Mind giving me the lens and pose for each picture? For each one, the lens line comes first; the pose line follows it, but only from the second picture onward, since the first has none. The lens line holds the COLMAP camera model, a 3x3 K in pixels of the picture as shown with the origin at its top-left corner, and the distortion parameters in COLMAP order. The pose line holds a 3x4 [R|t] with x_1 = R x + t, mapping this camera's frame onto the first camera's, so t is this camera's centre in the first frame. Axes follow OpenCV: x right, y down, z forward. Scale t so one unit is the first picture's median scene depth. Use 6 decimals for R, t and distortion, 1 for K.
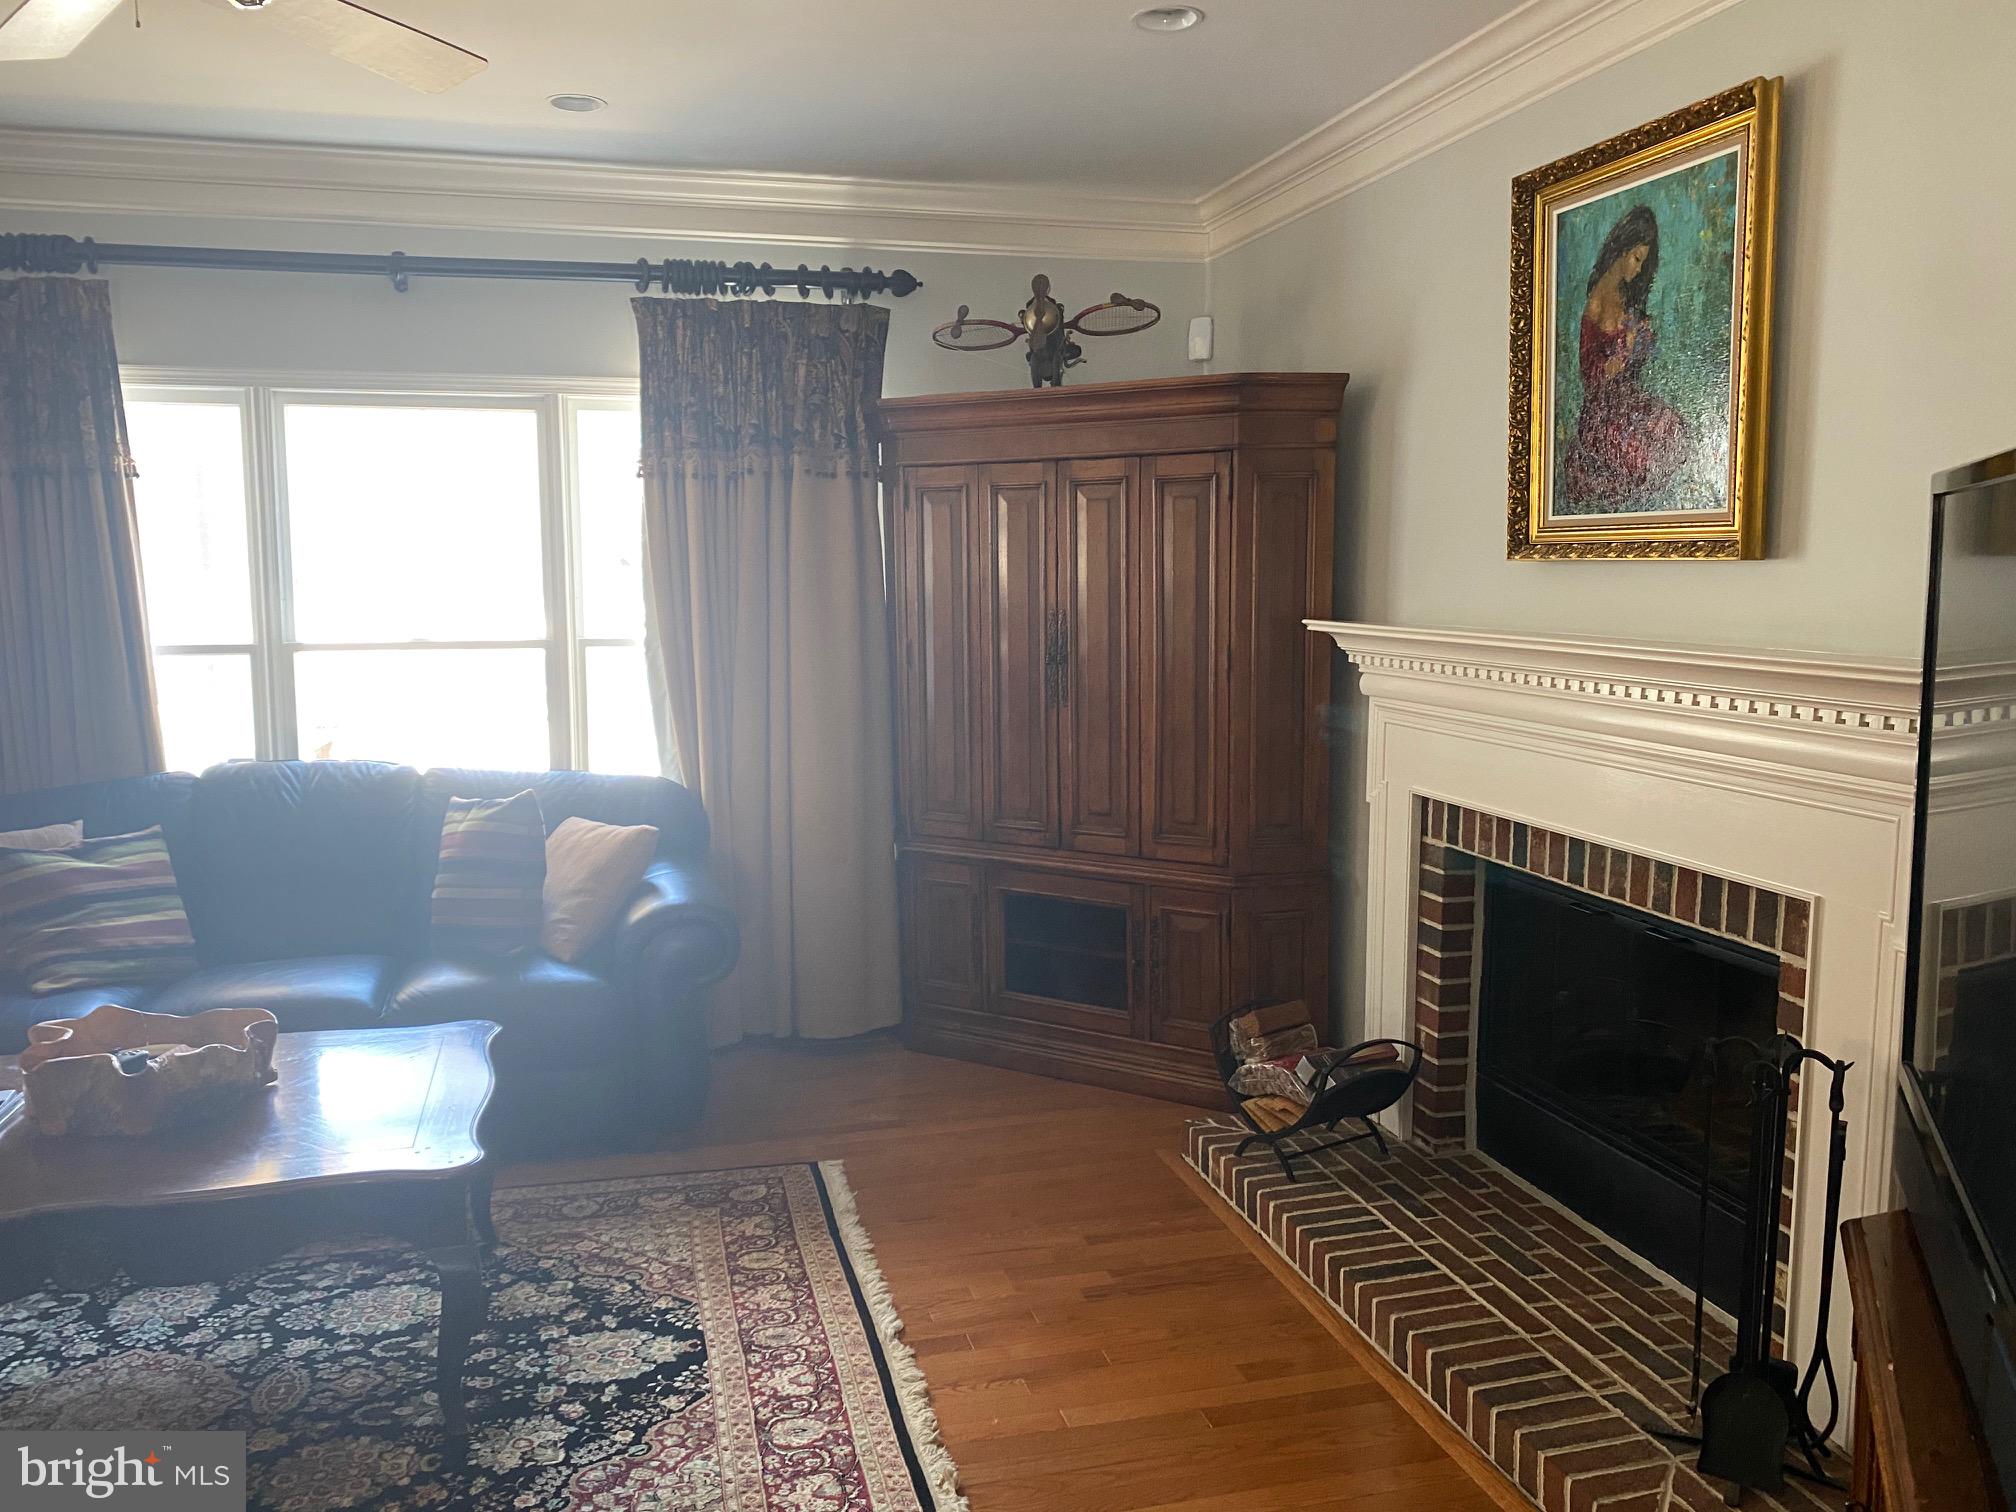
lens RADIAL K [[1556.0, 0, 971.2], [0, 1556.0, 747.8], [0, 0, 1]] dist [0.047322, -0.053630]
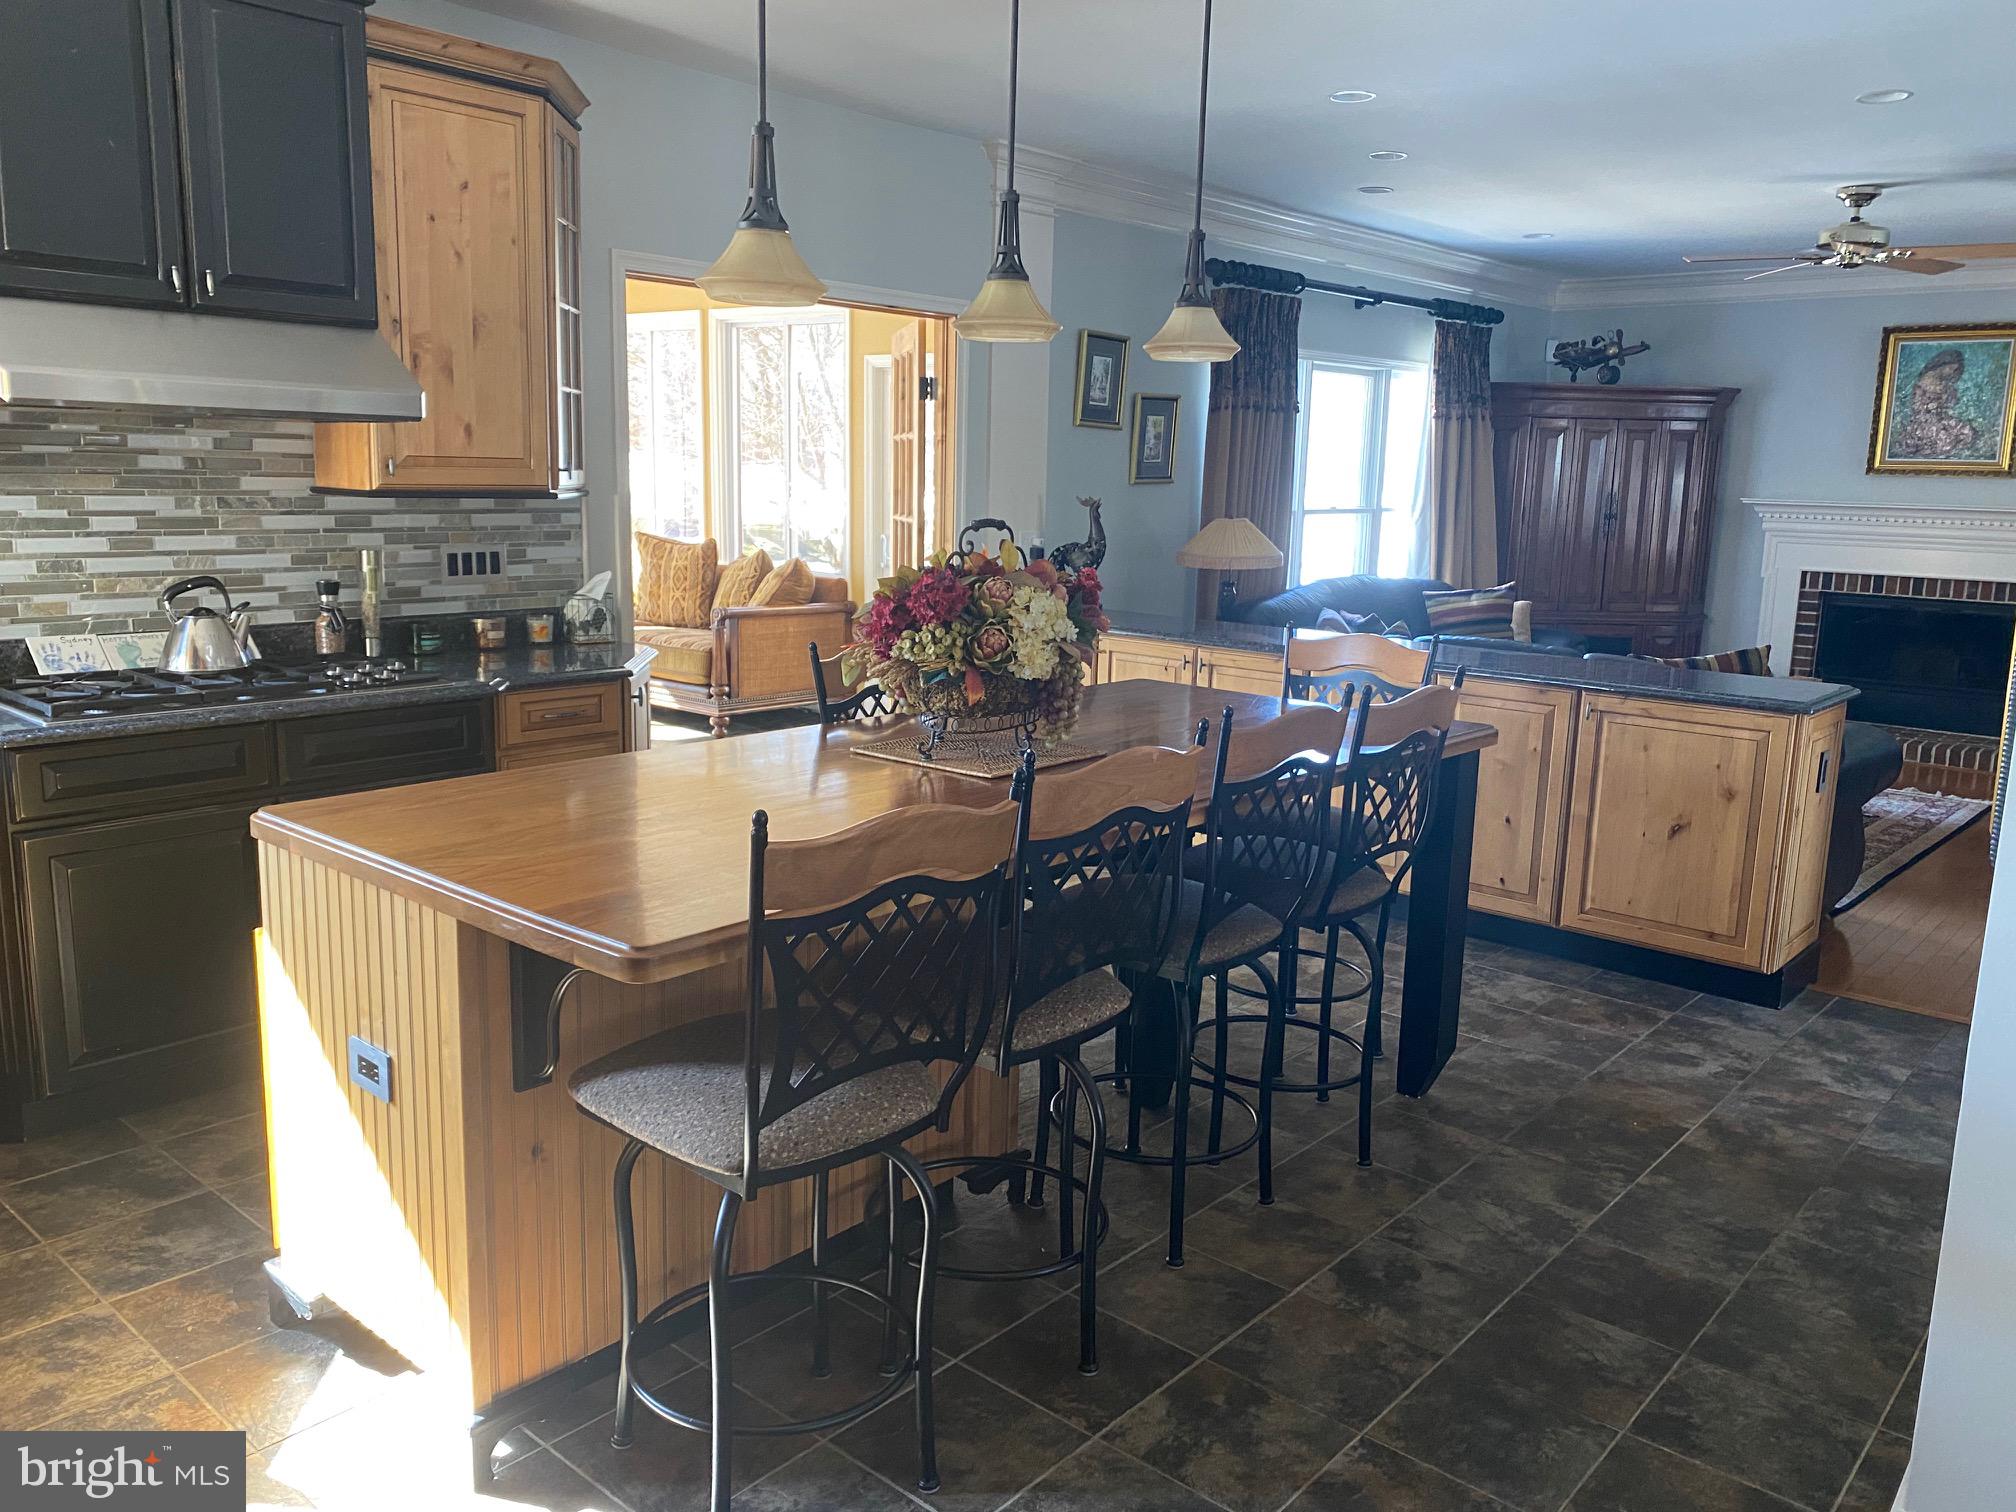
lens RADIAL K [[1556.0, 0, 999.0], [0, 1556.0, 749.1], [0, 0, 1]] dist [0.047322, -0.053630]
pose [[0.818263, -0.084838, 0.568549, -2.135518], [0.042044, 0.995233, 0.087997, 0.038293], [-0.573304, -0.048100, 0.817930, -0.289528]]
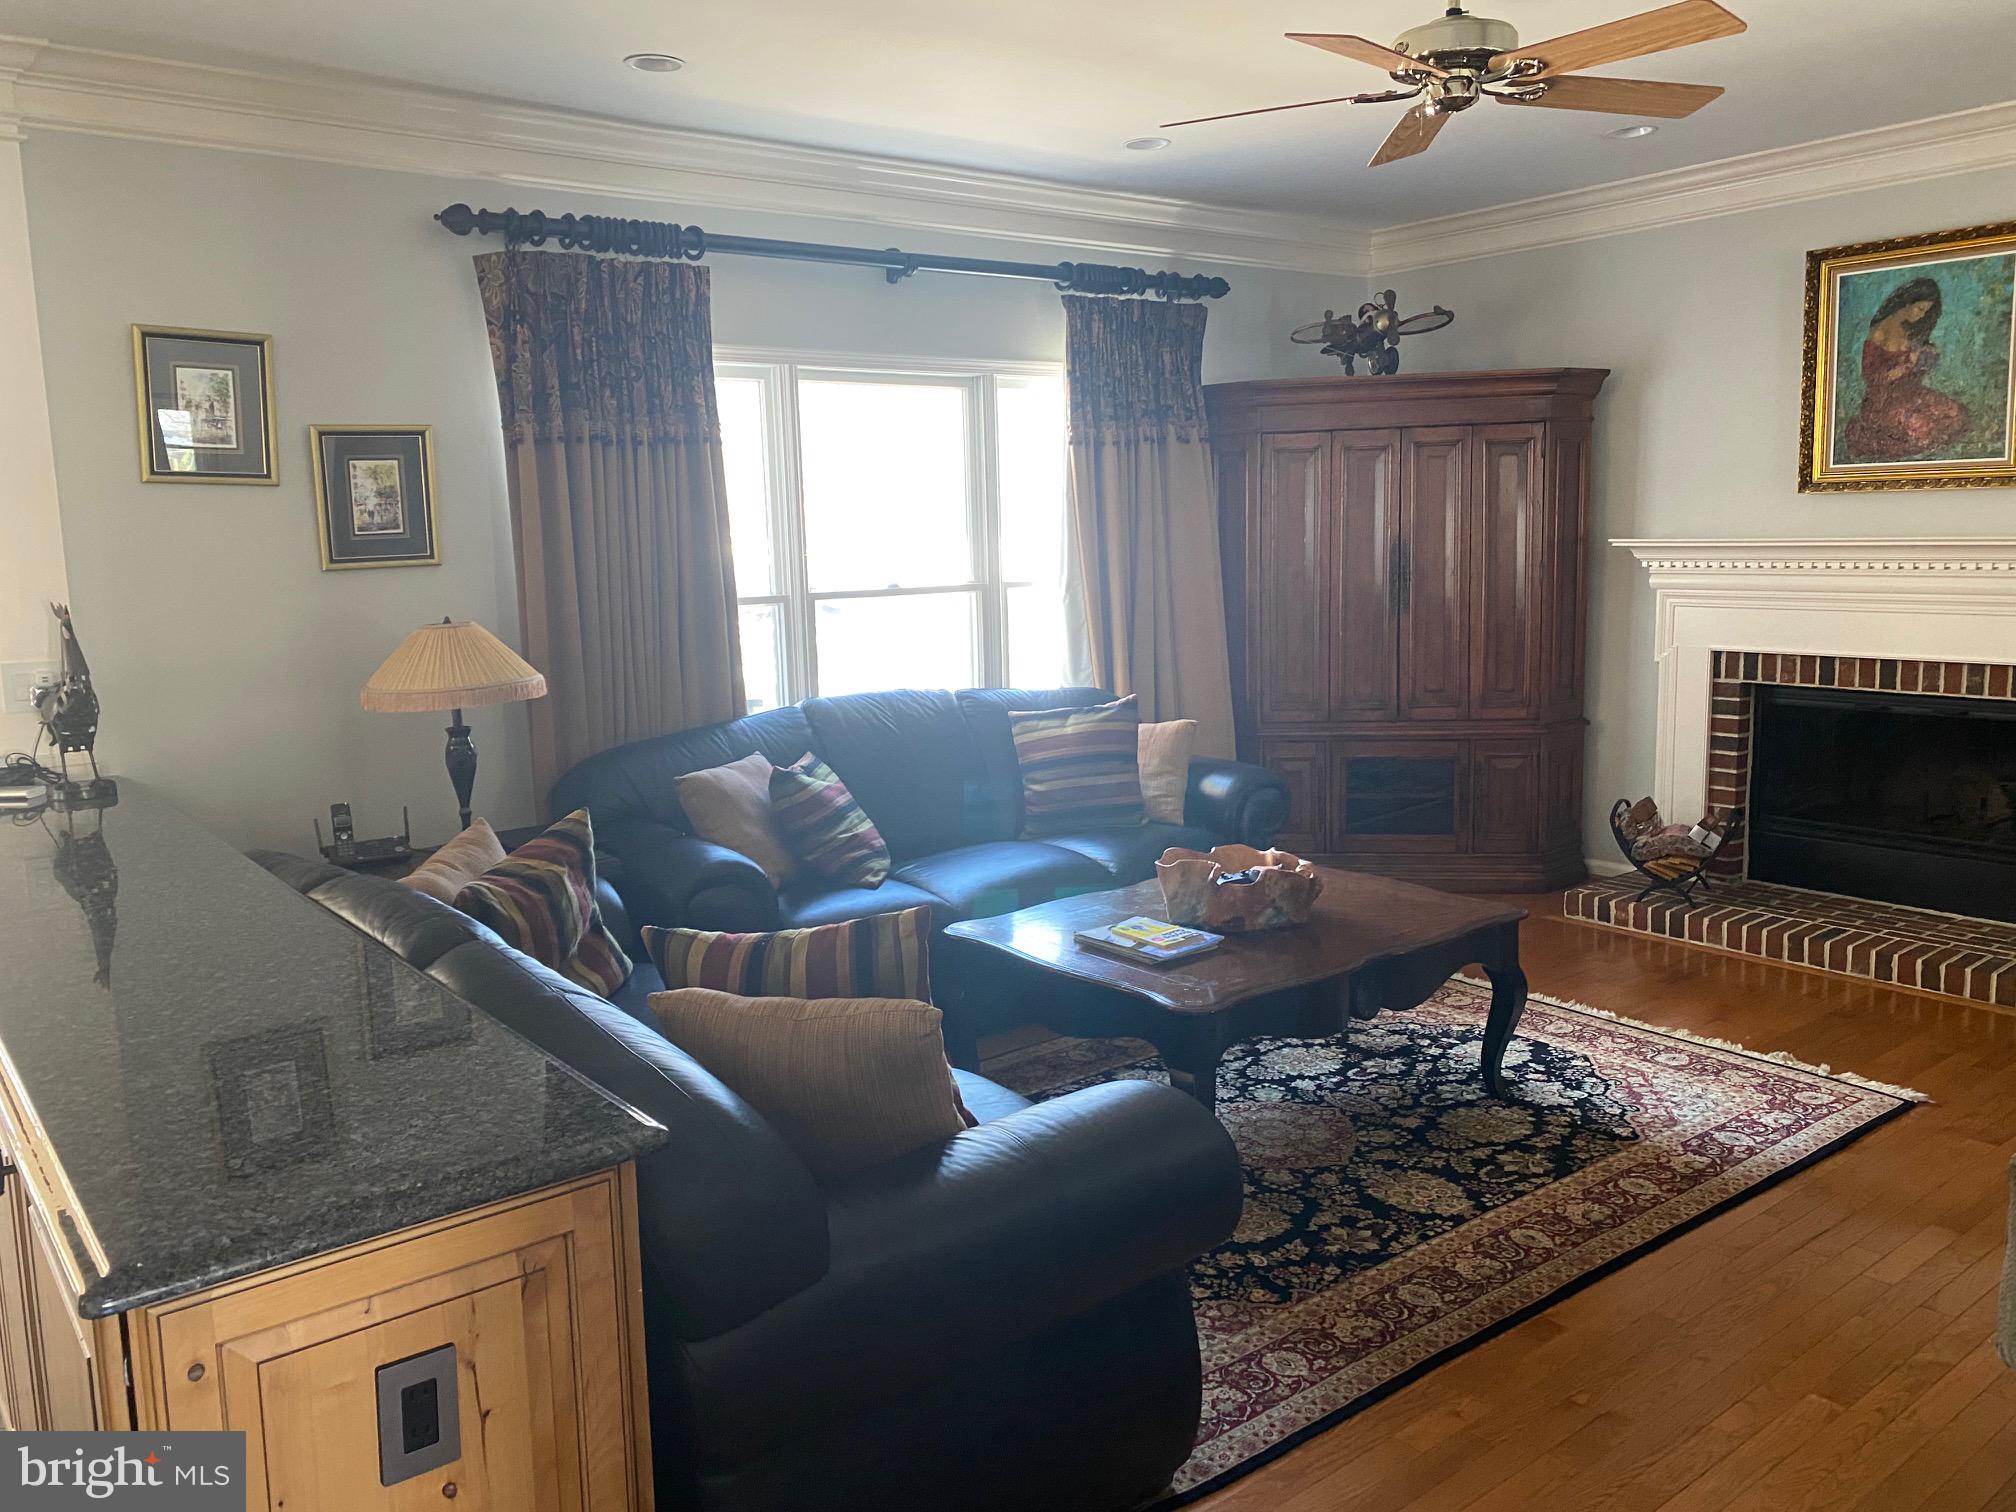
lens RADIAL K [[1556.0, 0, 1005.0], [0, 1556.0, 748.2], [0, 0, 1]] dist [0.047322, -0.053630]
pose [[0.908191, -0.082579, 0.410329, -0.966178], [0.073666, 0.996577, 0.037517, 0.016330], [-0.412022, -0.003846, 0.911166, -0.102364]]
